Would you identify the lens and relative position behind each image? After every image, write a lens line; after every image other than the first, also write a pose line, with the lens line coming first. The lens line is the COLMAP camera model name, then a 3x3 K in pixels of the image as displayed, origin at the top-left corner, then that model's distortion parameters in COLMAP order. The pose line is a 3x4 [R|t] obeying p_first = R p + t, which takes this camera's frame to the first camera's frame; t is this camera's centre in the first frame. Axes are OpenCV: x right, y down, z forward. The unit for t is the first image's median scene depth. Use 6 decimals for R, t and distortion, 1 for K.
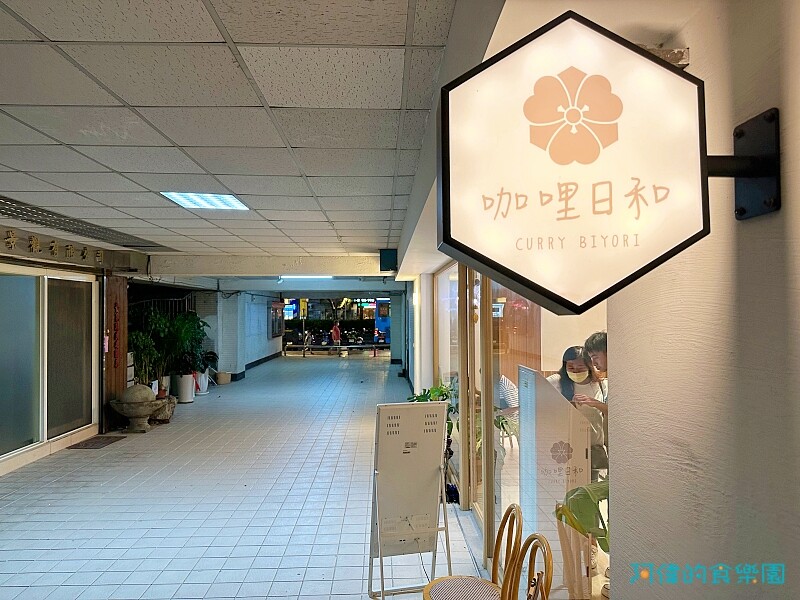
lens RADIAL K [[560.9, 0, 400.7], [0, 560.9, 300.5], [0, 0, 1]] dist [0.001942, 0.000159]
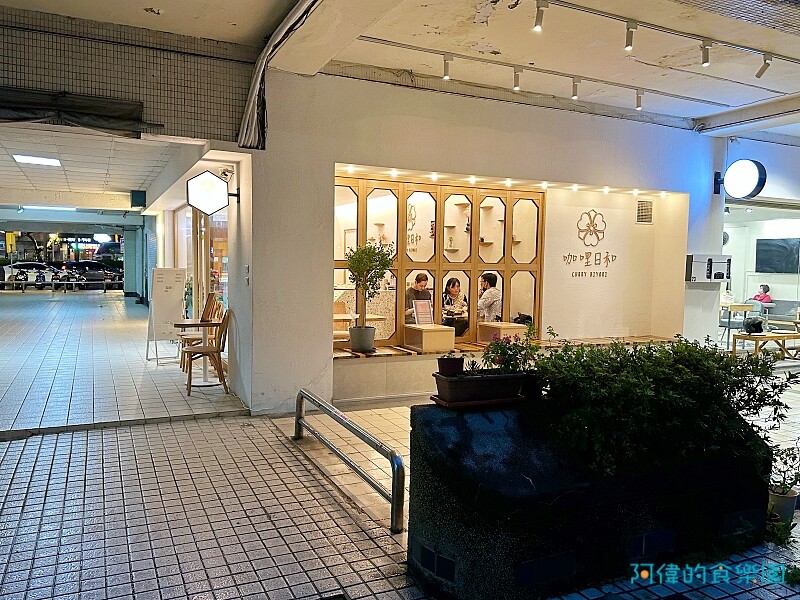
lens RADIAL K [[631.9, 0, 400.2], [0, 631.9, 299.2], [0, 0, 1]] dist [0.001418, -0.000870]
pose [[0.914783, -0.006178, 0.403899, -0.050633], [-0.026839, 0.996744, 0.076033, 0.030031], [-0.403054, -0.080394, 0.911638, -0.548655]]
